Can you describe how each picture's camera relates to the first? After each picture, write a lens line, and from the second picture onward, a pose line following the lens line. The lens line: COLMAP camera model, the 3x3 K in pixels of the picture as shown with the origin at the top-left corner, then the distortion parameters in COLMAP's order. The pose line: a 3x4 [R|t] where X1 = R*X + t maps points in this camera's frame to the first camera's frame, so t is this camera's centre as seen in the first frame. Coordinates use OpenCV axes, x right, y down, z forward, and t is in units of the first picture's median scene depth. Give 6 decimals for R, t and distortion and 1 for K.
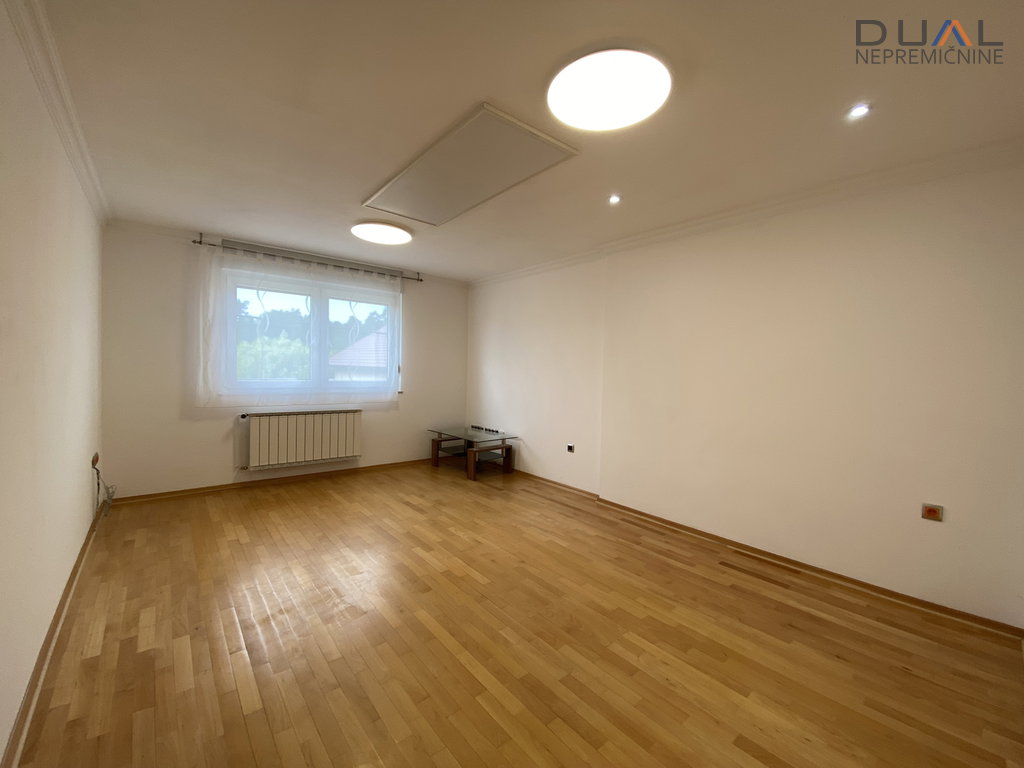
lens RADIAL K [[412.3, 0, 515.7], [0, 412.3, 383.6], [0, 0, 1]] dist [0.021393, -0.021700]
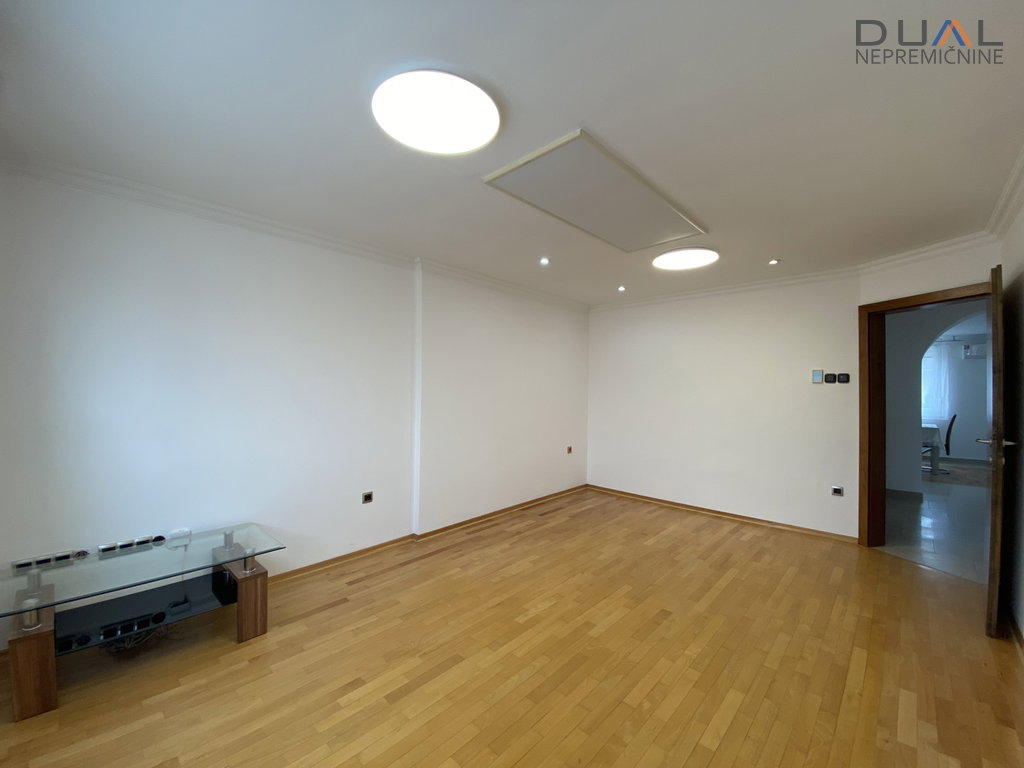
lens RADIAL K [[412.3, 0, 515.7], [0, 412.3, 383.6], [0, 0, 1]] dist [0.021393, -0.021700]
pose [[-0.116134, -0.023037, 0.992966, -0.889685], [0.026535, 0.999302, 0.026287, -0.092314], [-0.992879, 0.029401, -0.115442, 1.093105]]
